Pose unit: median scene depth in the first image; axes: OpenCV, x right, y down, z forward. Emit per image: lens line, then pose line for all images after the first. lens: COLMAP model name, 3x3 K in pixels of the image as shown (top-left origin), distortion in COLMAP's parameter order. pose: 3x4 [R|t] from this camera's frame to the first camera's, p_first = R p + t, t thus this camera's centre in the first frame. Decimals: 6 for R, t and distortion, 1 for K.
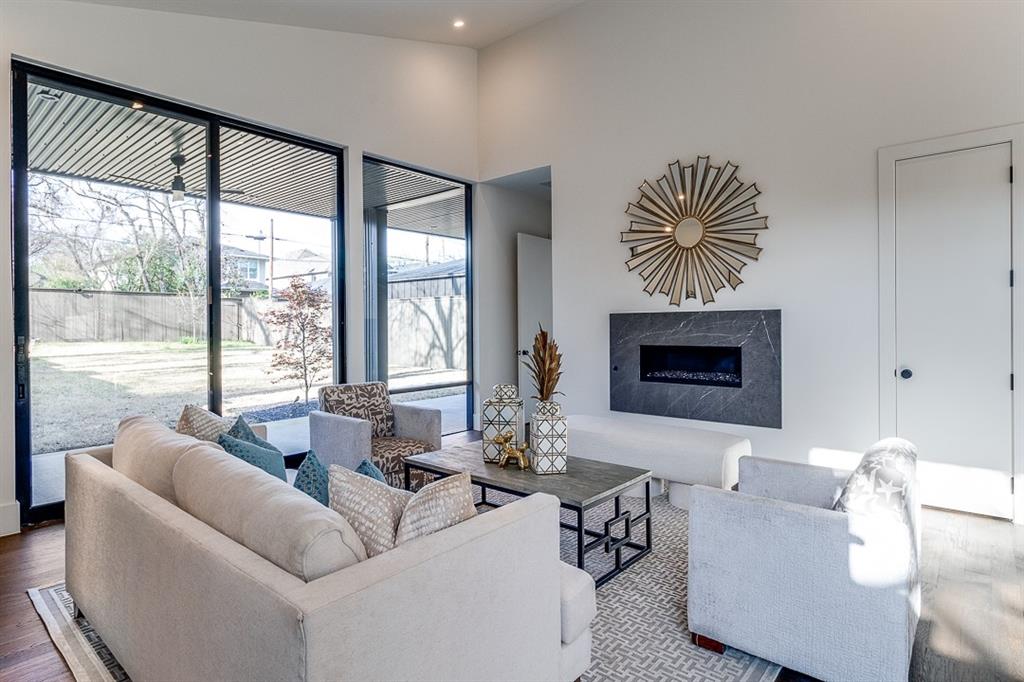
lens RADIAL K [[532.6, 0, 510.1], [0, 532.6, 326.2], [0, 0, 1]] dist [0.000837, -0.000622]
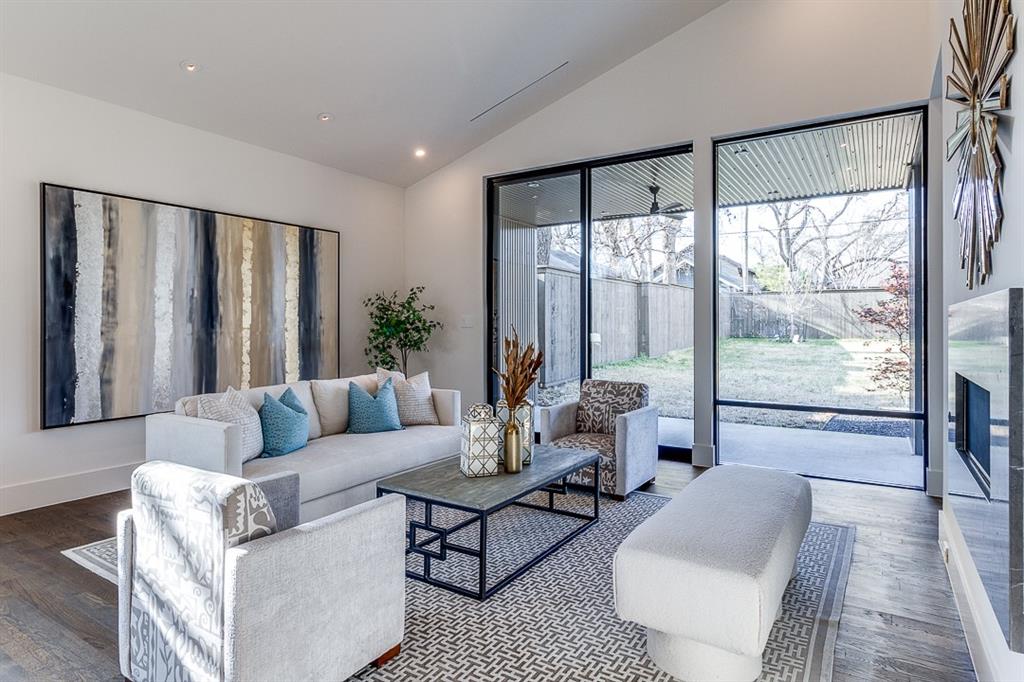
lens RADIAL K [[577.0, 0, 509.8], [0, 577.0, 323.1], [0, 0, 1]] dist [0.001599, 0.000196]
pose [[0.140904, 0.004991, -0.990011, 0.693789], [-0.005134, 0.999978, 0.004310, -0.009690], [0.990010, 0.004475, 0.140926, 0.532591]]
